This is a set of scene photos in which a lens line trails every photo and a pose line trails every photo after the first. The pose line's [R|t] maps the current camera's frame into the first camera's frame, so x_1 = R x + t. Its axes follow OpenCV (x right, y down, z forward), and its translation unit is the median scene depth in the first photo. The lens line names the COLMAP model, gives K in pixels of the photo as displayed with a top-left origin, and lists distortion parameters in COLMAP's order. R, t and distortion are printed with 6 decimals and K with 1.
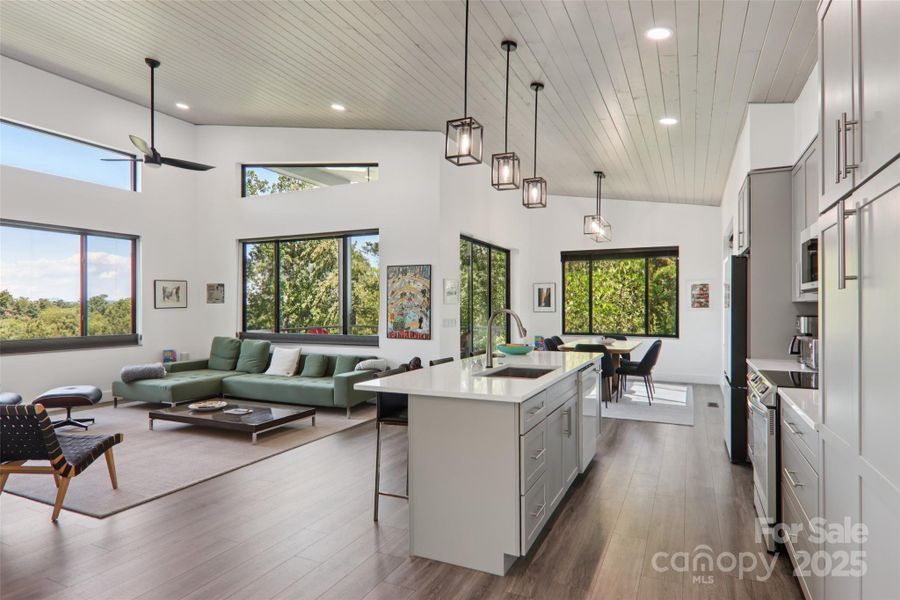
lens RADIAL K [[510.7, 0, 437.4], [0, 510.7, 307.6], [0, 0, 1]] dist [0.018370, -0.000646]
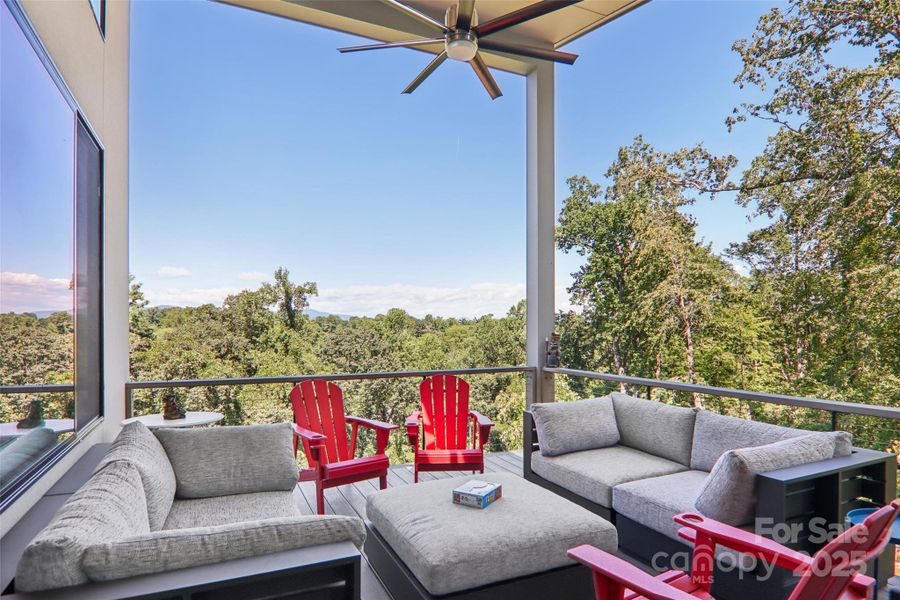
lens RADIAL K [[510.7, 0, 456.6], [0, 510.7, 332.4], [0, 0, 1]] dist [0.018370, -0.000646]
pose [[0.798714, 0.010239, -0.601624, 0.005857], [-0.001577, 0.999887, 0.014923, -0.001858], [0.601709, -0.010970, 0.798640, 0.212422]]
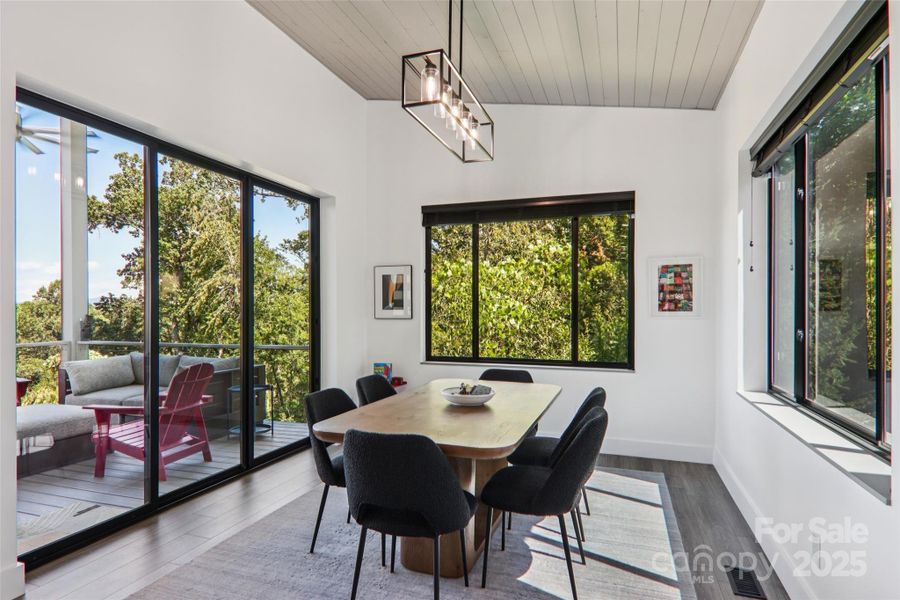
lens RADIAL K [[510.7, 0, 442.5], [0, 510.7, 315.7], [0, 0, 1]] dist [0.018370, -0.000646]
pose [[0.992246, 0.000487, 0.124289, 0.053371], [-0.001479, 0.999968, 0.007893, 0.000172], [-0.124281, -0.008016, 0.992215, 0.126847]]
